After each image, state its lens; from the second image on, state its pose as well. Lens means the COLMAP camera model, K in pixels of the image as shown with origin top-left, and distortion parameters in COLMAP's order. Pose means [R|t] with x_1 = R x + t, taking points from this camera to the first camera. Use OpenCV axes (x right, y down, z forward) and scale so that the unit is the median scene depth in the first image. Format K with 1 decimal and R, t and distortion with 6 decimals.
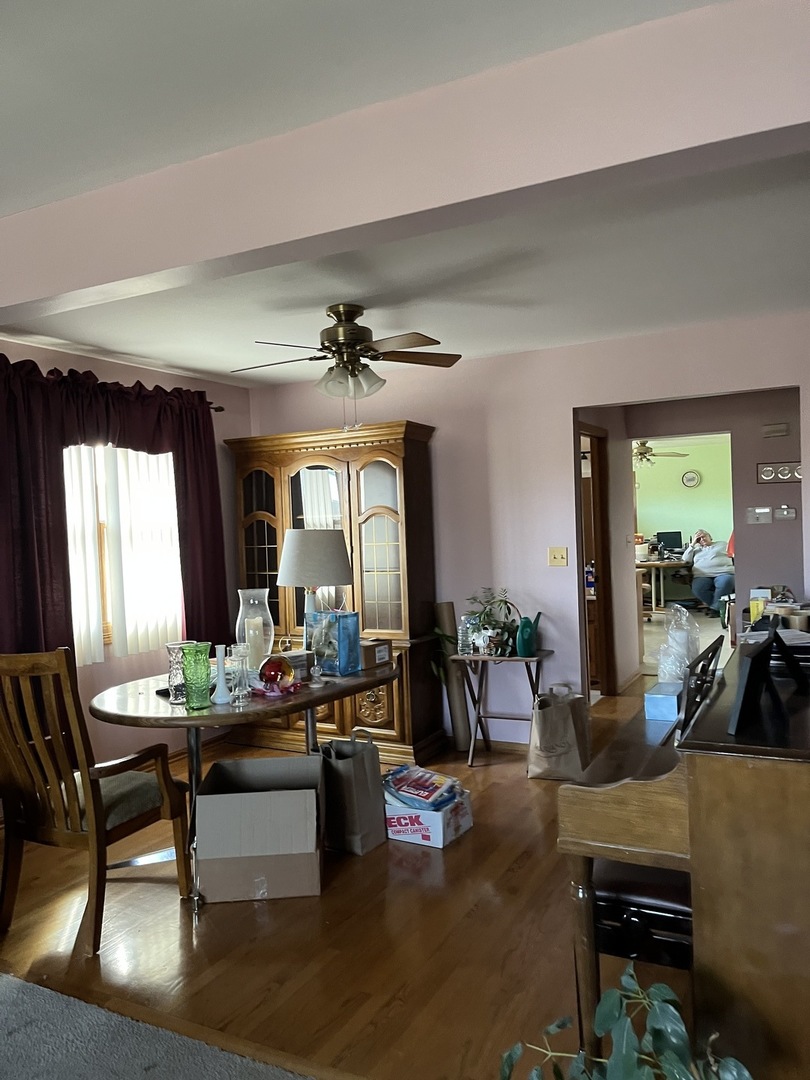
lens RADIAL K [[813.2, 0, 405.0], [0, 813.2, 540.0], [0, 0, 1]] dist [0.027531, -0.004076]
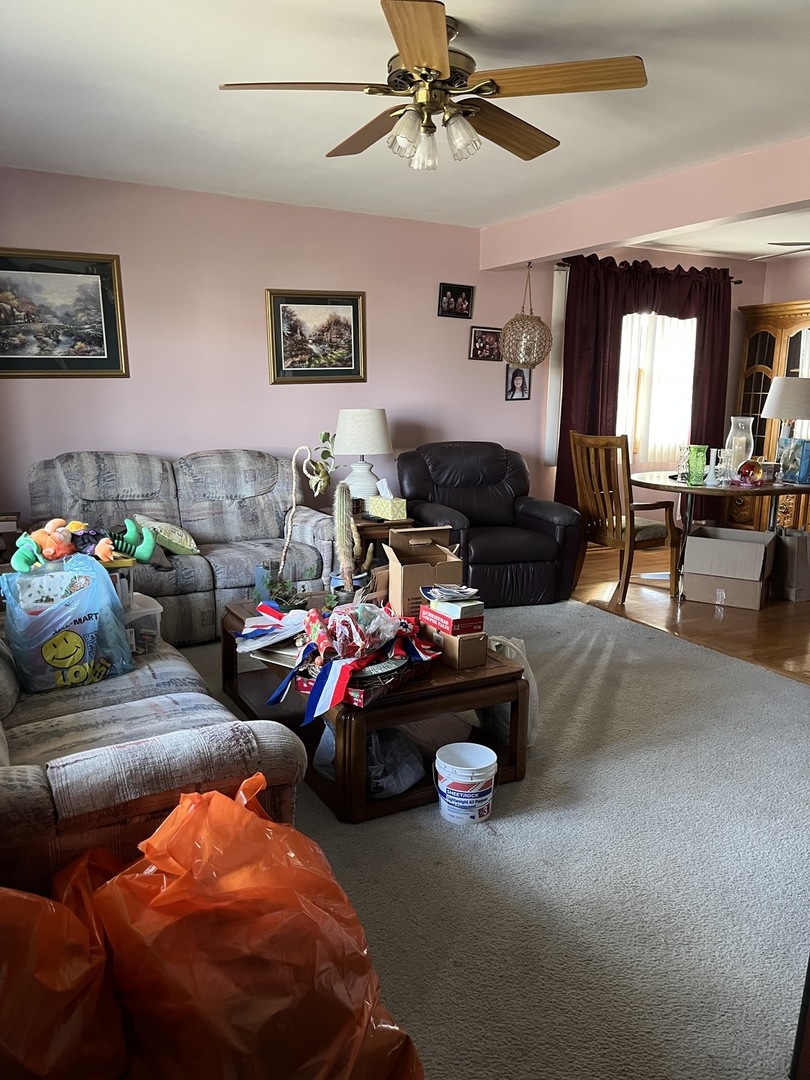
lens RADIAL K [[813.2, 0, 405.0], [0, 813.2, 540.0], [0, 0, 1]] dist [0.027531, -0.004076]
pose [[0.826650, 0.155239, -0.540879, 0.149638], [-0.059674, 0.979958, 0.190057, 0.035547], [0.559543, -0.124834, 0.819346, -0.605349]]
